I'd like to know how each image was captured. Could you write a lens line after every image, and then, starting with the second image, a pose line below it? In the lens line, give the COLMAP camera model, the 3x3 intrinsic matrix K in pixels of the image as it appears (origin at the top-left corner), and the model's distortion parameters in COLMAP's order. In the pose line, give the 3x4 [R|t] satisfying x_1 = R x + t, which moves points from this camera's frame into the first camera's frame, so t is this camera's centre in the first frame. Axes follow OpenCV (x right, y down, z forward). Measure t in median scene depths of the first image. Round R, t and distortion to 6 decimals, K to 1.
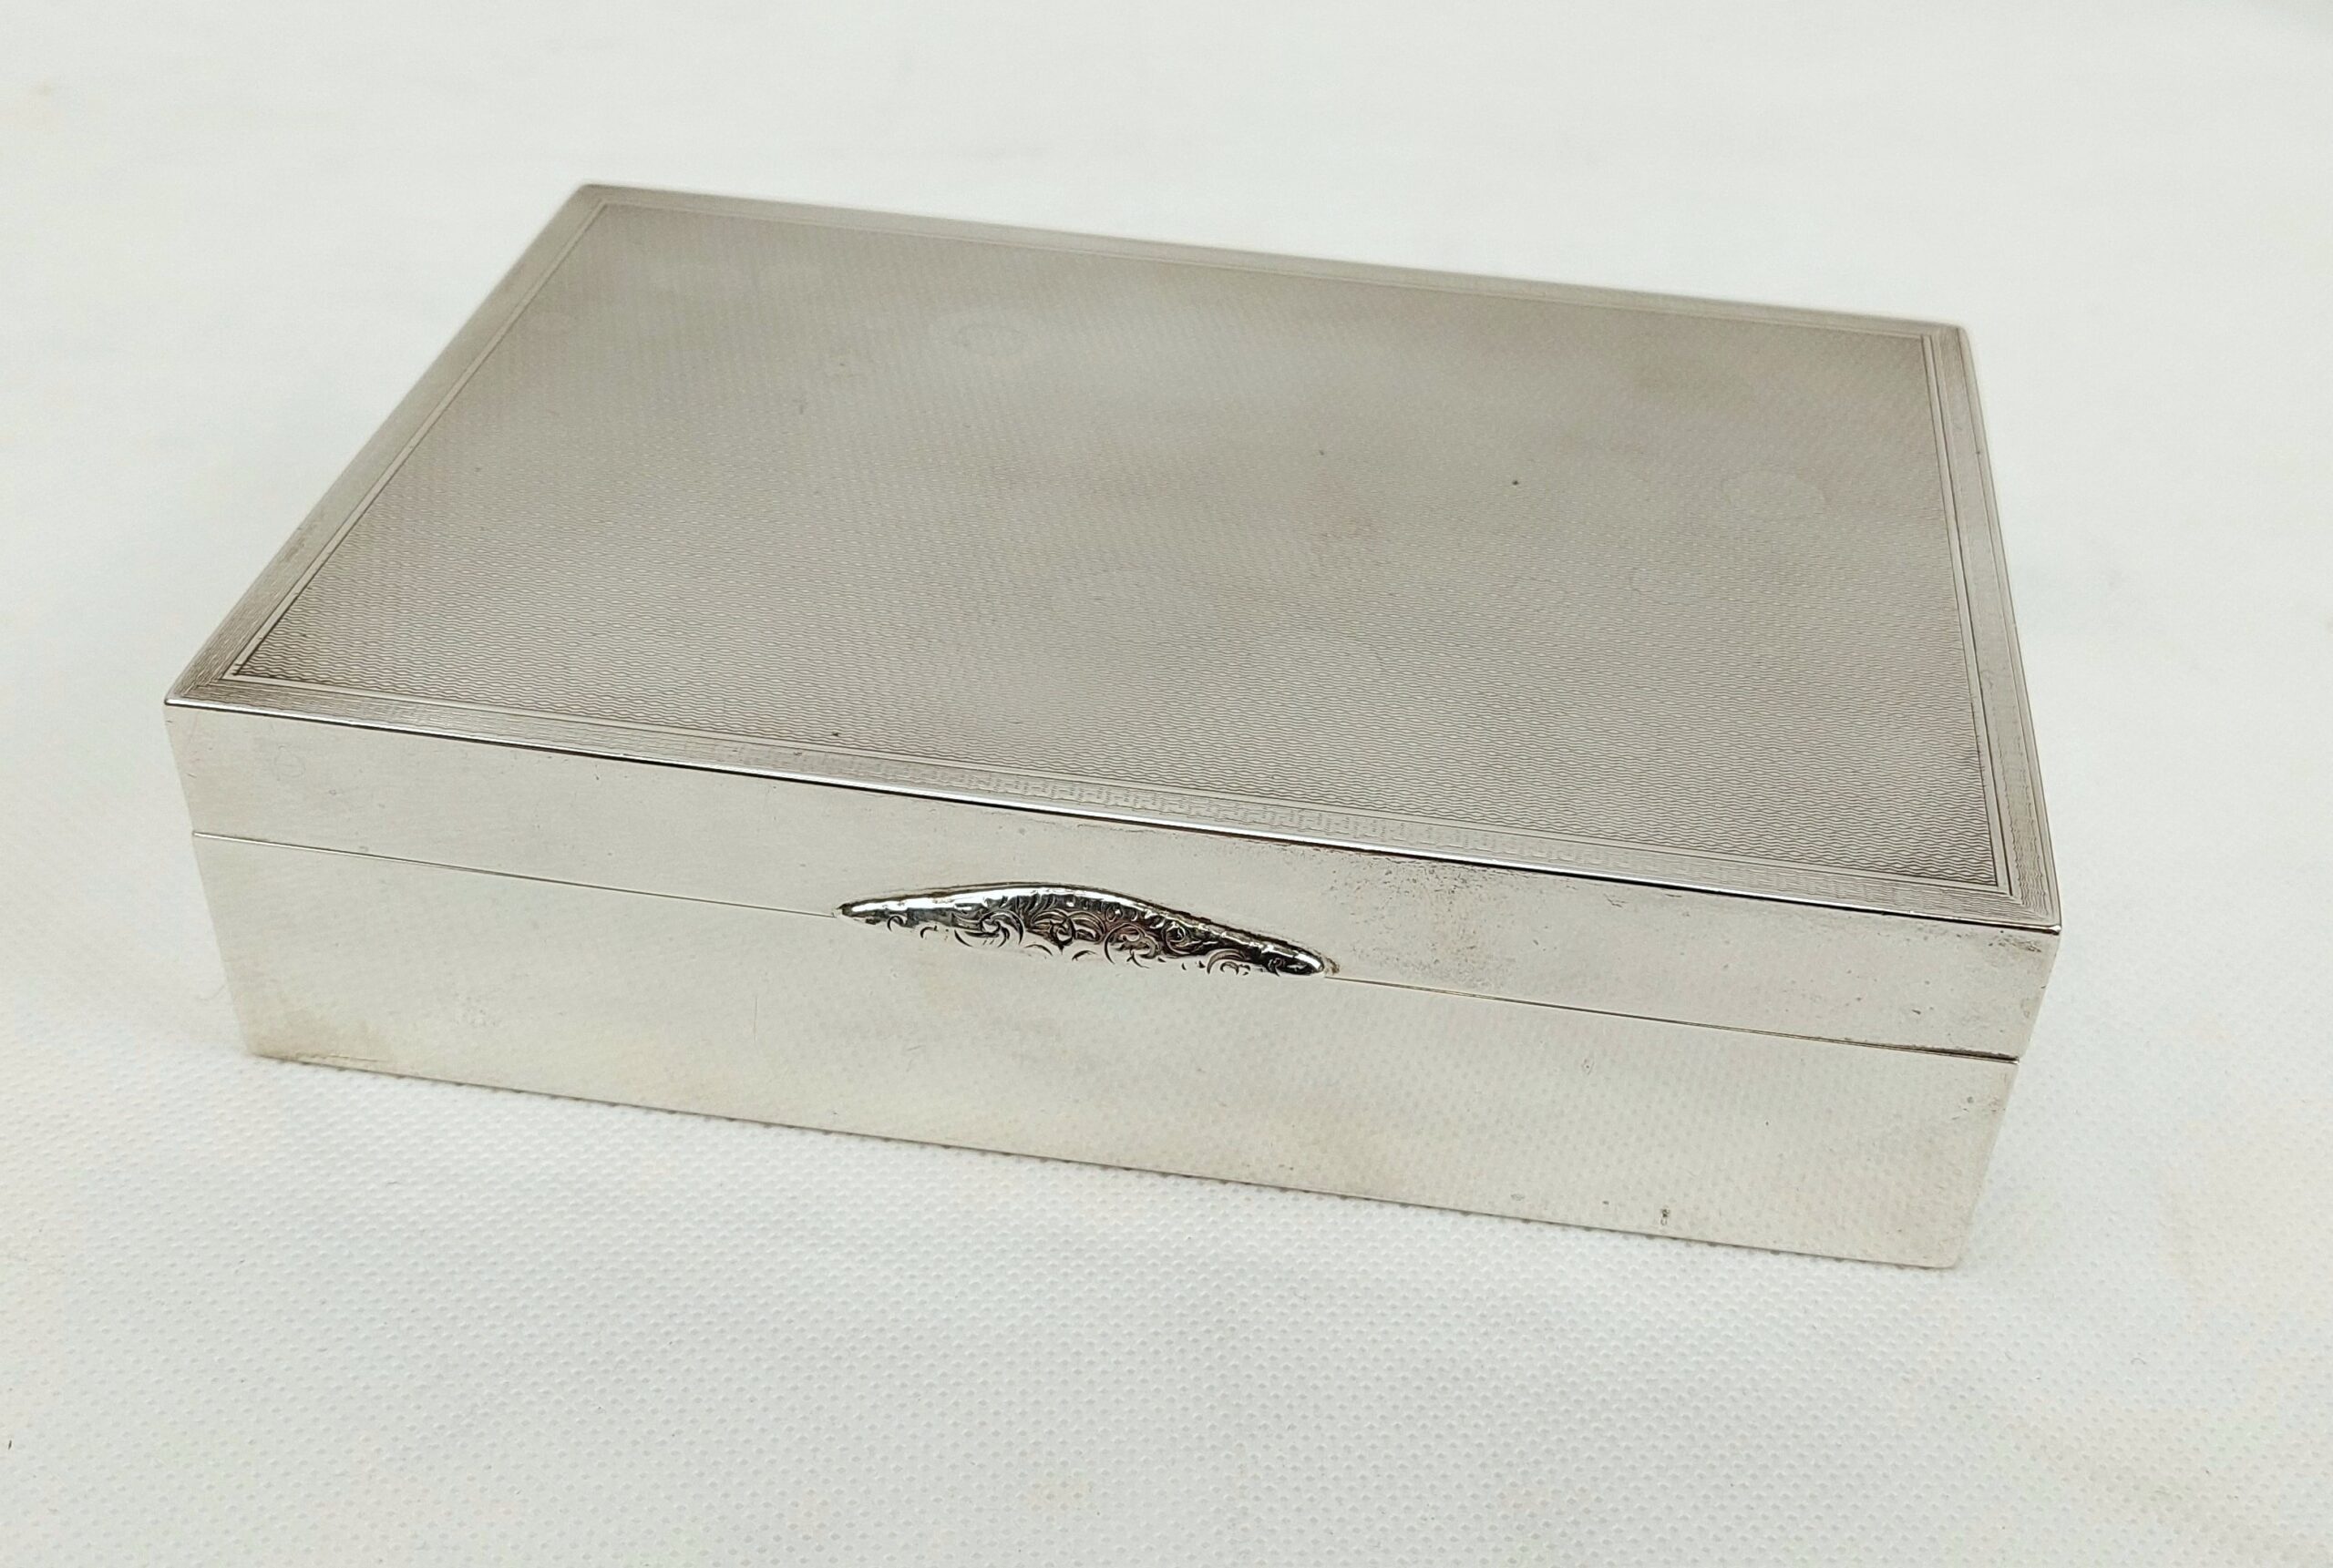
lens RADIAL K [[1743.0, 0, 1182.7], [0, 1743.0, 776.1], [0, 0, 1]] dist [-0.018900, 0.000623]
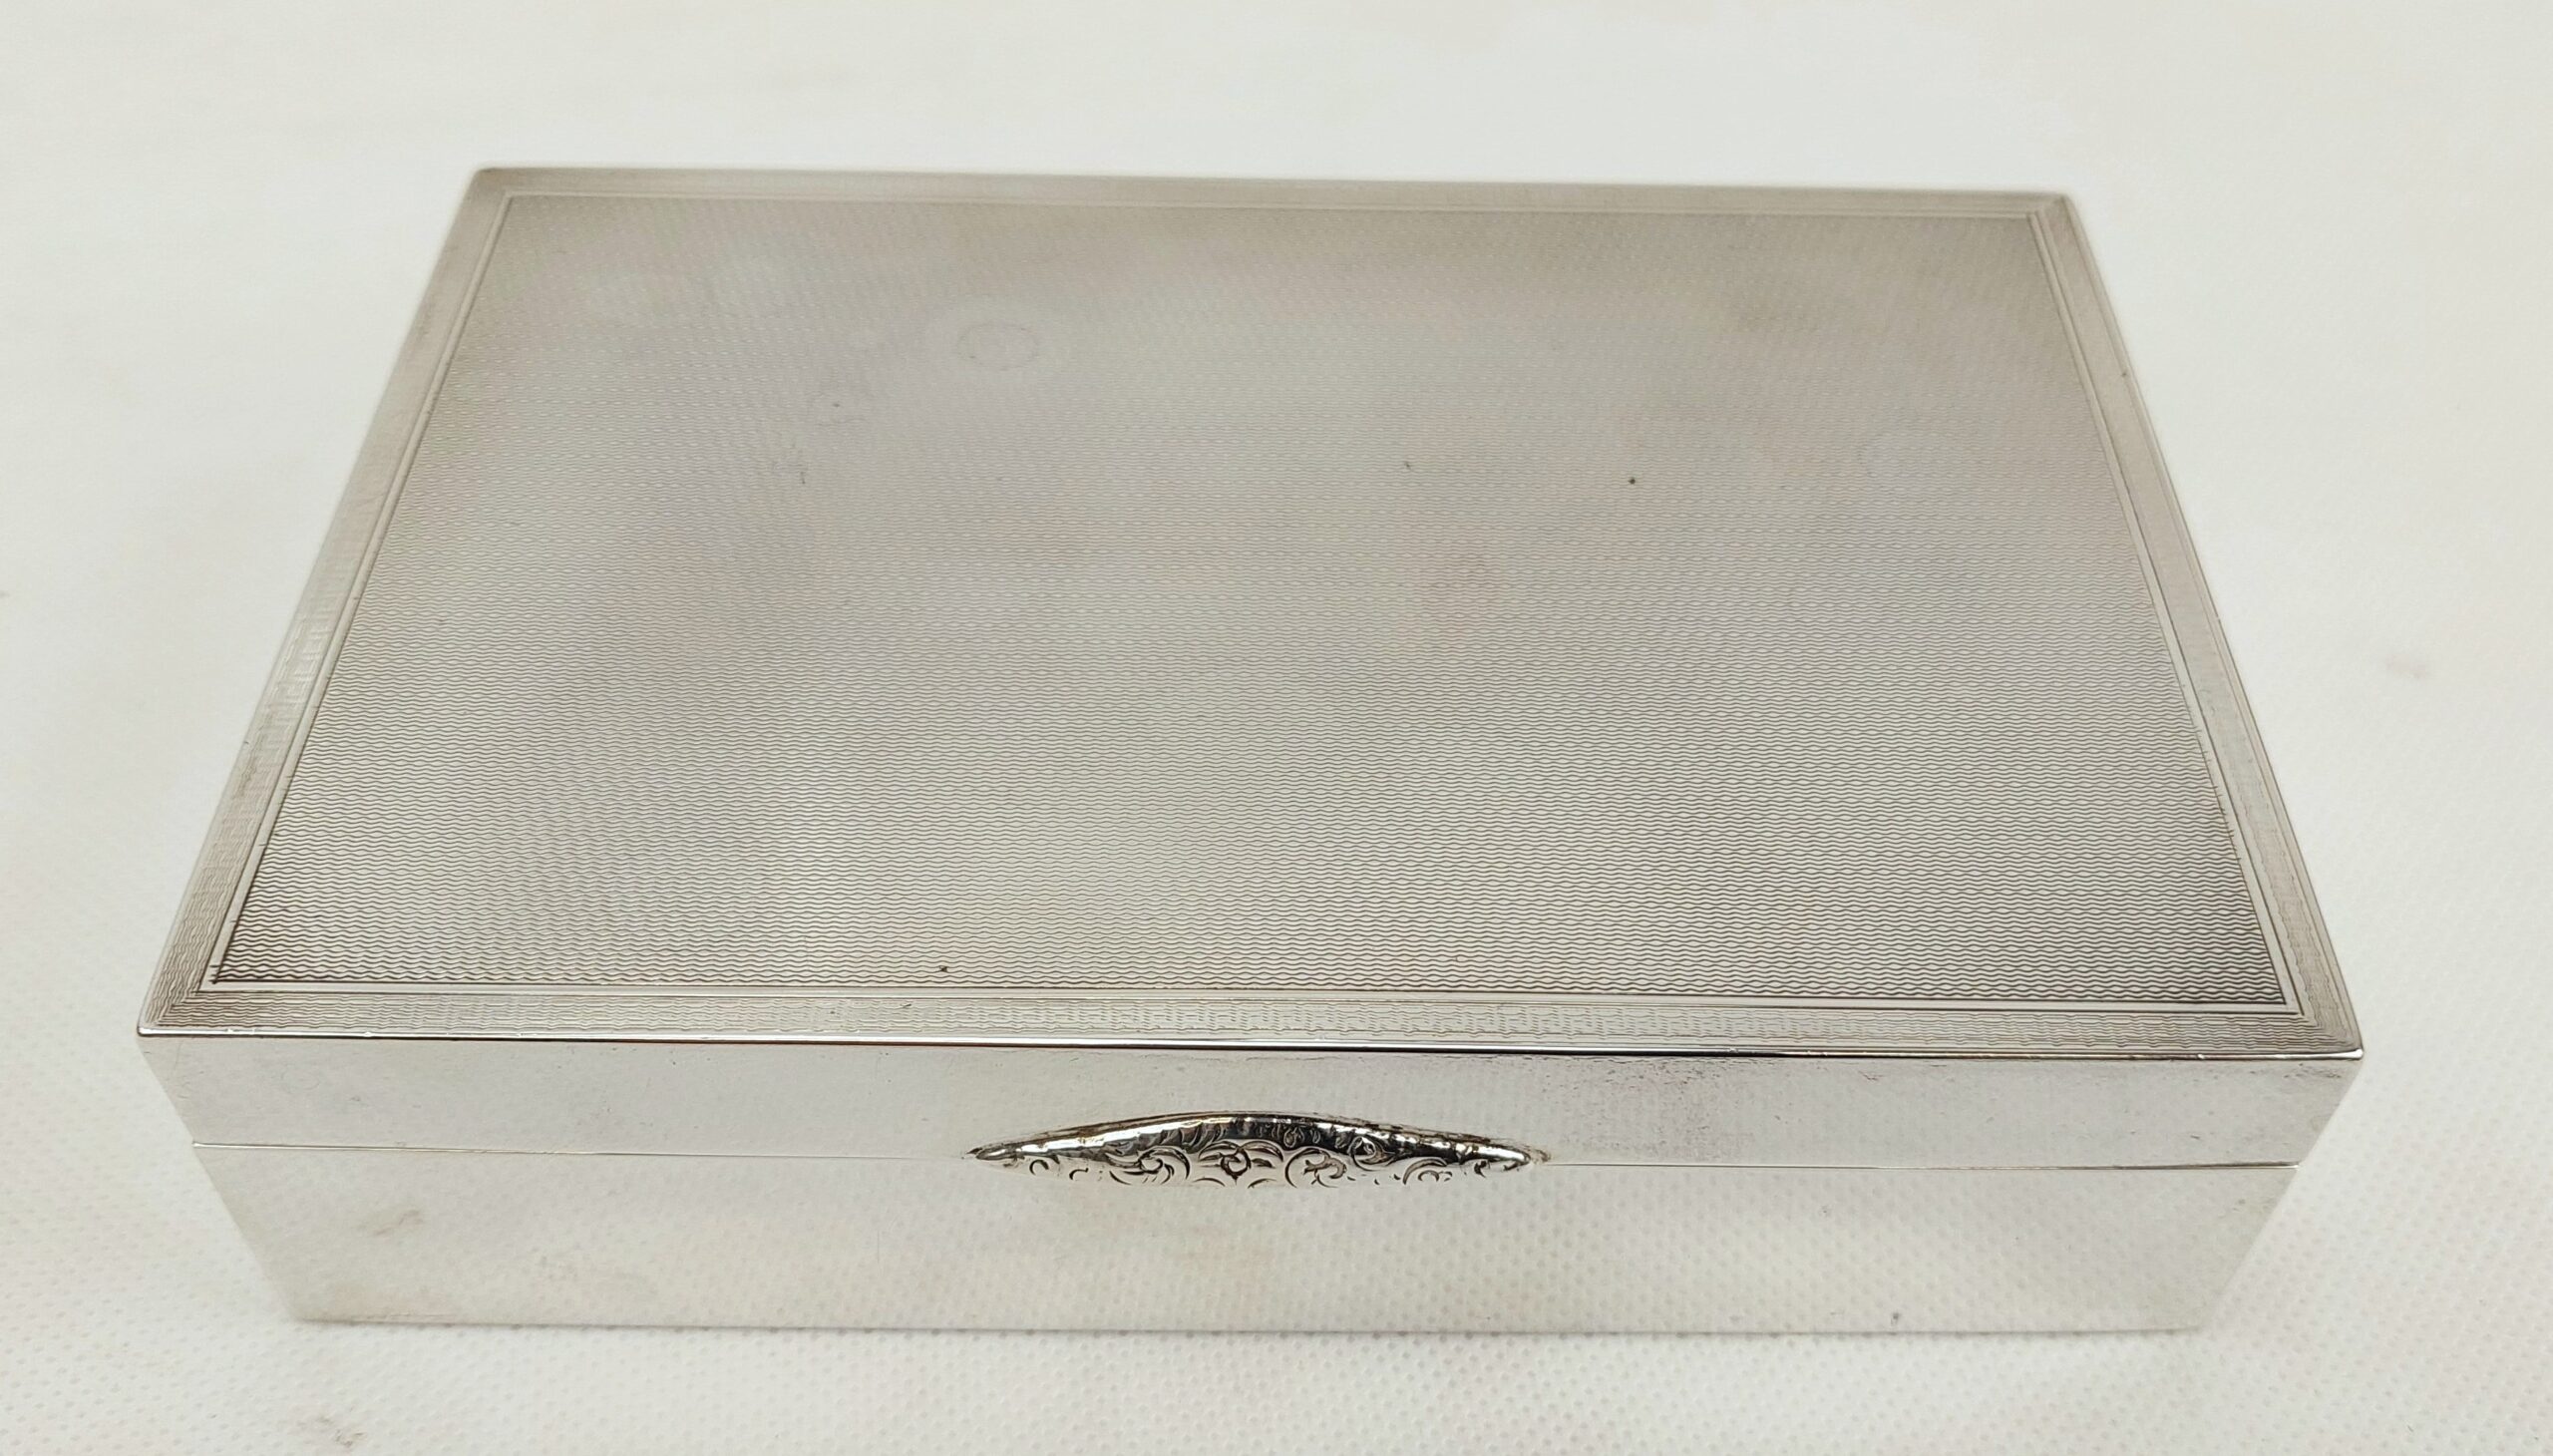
lens RADIAL K [[1819.1, 0, 1256.8], [0, 1819.1, 737.3], [0, 0, 1]] dist [-0.030640, -0.002283]
pose [[0.991753, -0.117632, 0.050871, -0.078412], [0.111783, 0.988106, 0.105601, -0.211092], [-0.062688, -0.099044, 0.993106, 0.118849]]
